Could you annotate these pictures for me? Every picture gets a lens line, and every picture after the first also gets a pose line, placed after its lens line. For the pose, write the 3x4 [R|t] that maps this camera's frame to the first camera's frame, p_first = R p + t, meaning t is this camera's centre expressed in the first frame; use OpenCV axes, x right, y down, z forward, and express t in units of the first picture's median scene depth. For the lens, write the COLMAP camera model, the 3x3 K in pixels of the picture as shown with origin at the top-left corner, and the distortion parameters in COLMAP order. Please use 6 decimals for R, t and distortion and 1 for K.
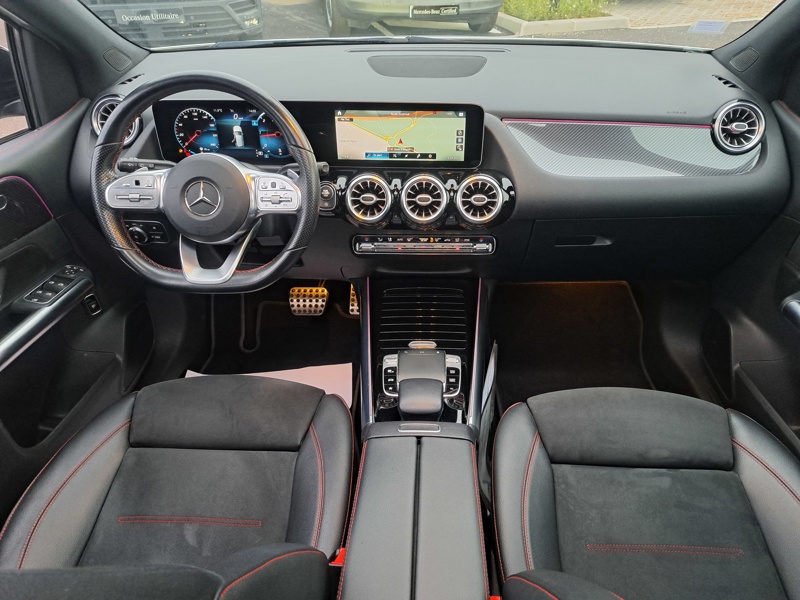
lens RADIAL K [[550.9, 0, 400.0], [0, 550.9, 300.0], [0, 0, 1]] dist [0.053293, -0.068391]
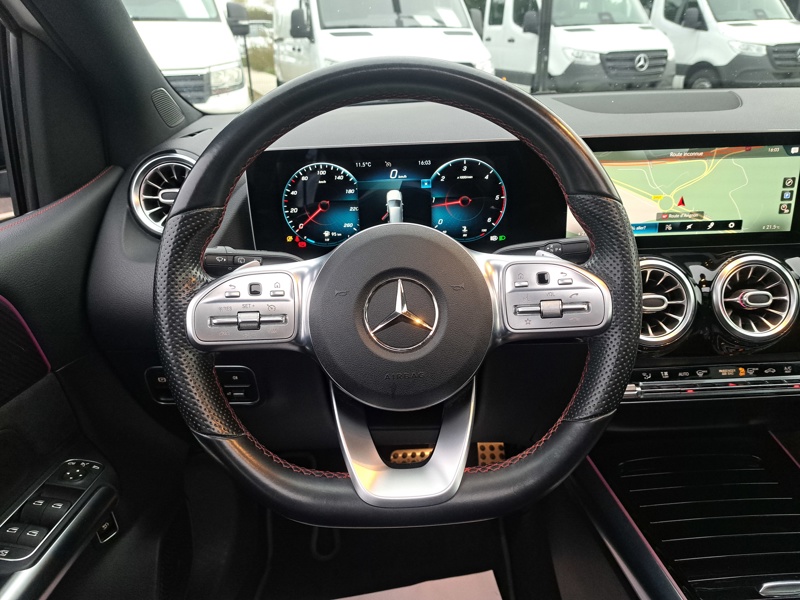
lens RADIAL K [[573.7, 0, 400.0], [0, 573.7, 300.0], [0, 0, 1]] dist [0.074243, -0.120037]
pose [[0.997953, -0.049590, 0.040381, -0.318449], [0.057076, 0.975468, -0.212612, -0.079007], [-0.028847, 0.214482, 0.976302, 0.451535]]
